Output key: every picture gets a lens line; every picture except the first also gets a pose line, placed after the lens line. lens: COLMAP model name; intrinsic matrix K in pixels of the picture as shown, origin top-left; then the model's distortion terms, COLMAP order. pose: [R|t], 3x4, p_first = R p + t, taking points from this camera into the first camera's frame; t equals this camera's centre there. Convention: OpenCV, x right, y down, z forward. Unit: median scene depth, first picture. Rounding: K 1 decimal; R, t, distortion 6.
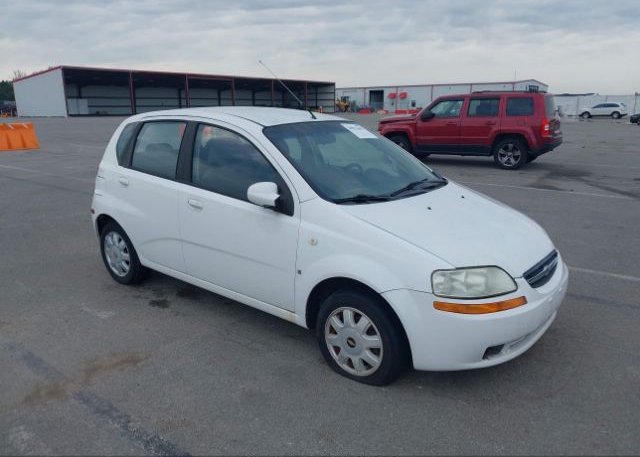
lens RADIAL K [[476.0, 0, 313.0], [0, 476.0, 233.2], [0, 0, 1]] dist [0.002429, -0.010495]
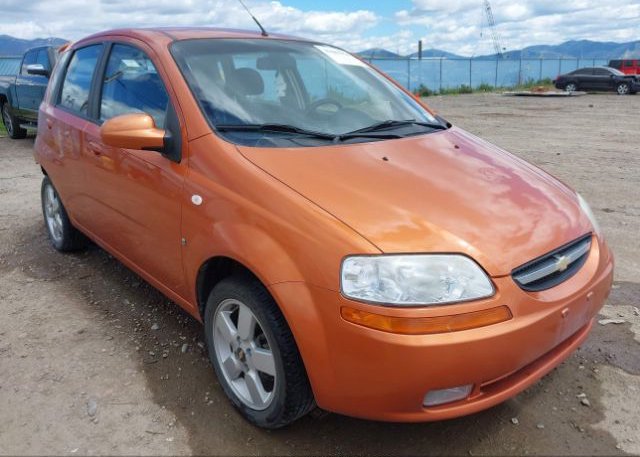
lens RADIAL K [[476.0, 0, 322.3], [0, 476.0, 236.1], [0, 0, 1]] dist [0.002429, -0.010495]
pose [[0.987092, 0.047288, -0.153015, 0.265573], [-0.036720, 0.996788, 0.071167, 0.012078], [0.155889, -0.064630, 0.985658, 0.344530]]
